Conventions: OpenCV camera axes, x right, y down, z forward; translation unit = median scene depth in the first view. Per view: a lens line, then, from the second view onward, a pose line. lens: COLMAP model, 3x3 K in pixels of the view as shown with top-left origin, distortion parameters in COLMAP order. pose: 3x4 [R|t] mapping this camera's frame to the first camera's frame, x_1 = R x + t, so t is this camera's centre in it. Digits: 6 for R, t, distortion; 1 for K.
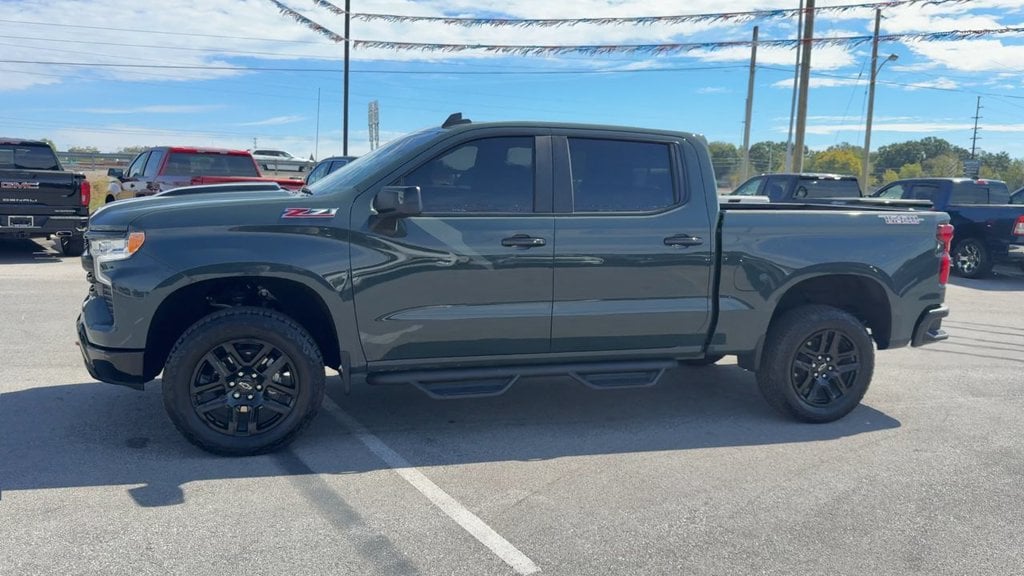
lens RADIAL K [[815.6, 0, 536.4], [0, 815.6, 291.9], [0, 0, 1]] dist [0.108239, -0.190552]
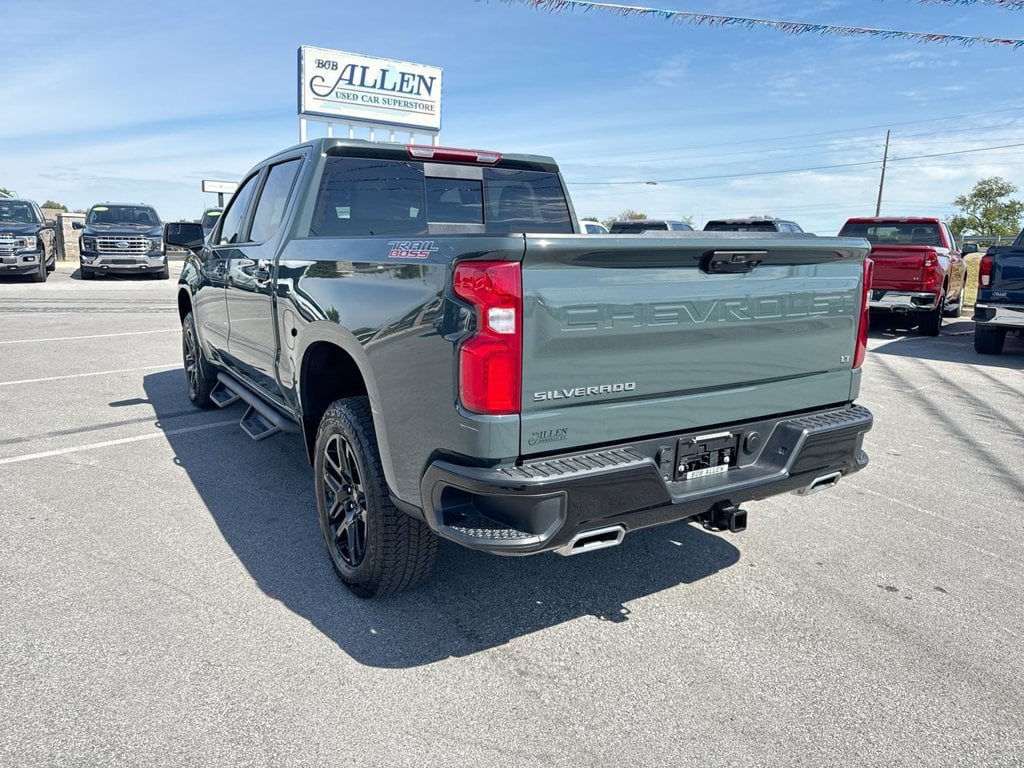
lens RADIAL K [[723.6, 0, 511.3], [0, 723.6, 368.4], [0, 0, 1]] dist [-0.003559, 0.000104]
pose [[0.234877, 0.130963, -0.963162, 1.003175], [-0.131817, 0.986020, 0.101926, -0.079953], [0.963046, 0.103021, 0.248857, 1.132845]]
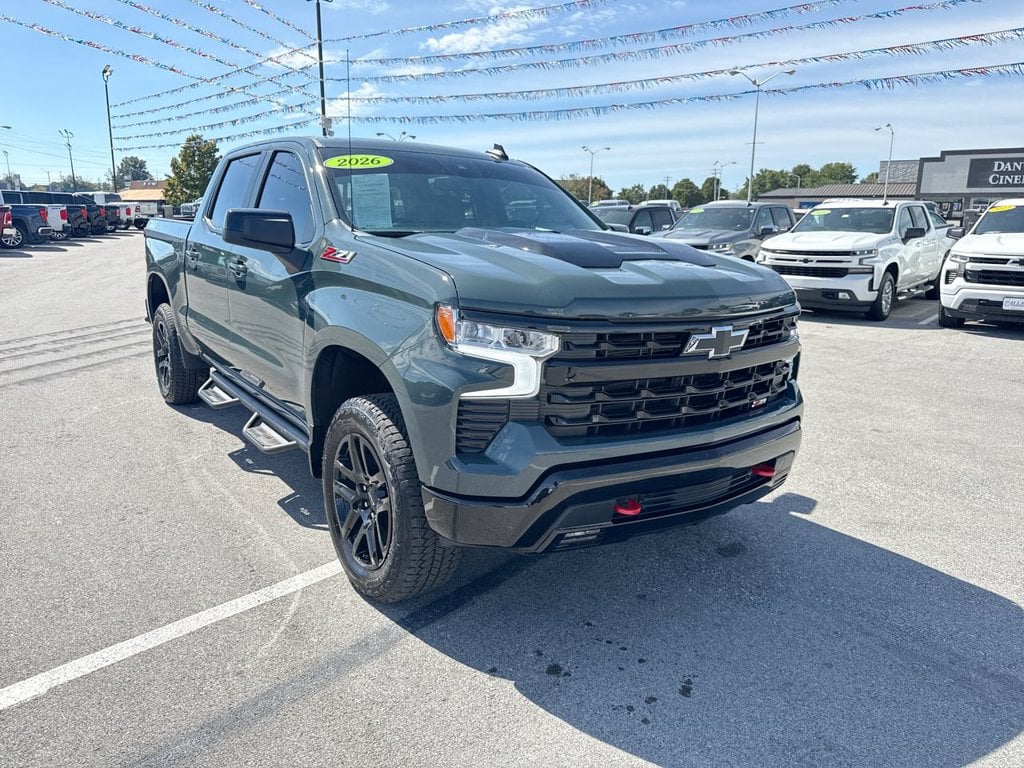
lens RADIAL K [[715.9, 0, 506.3], [0, 715.9, 379.8], [0, 0, 1]] dist [0.072206, -0.111976]
pose [[-0.297867, -0.244313, 0.922815, -0.996288], [0.084895, 0.956085, 0.280524, -0.196405], [-0.950825, 0.161901, -0.264045, 1.317025]]
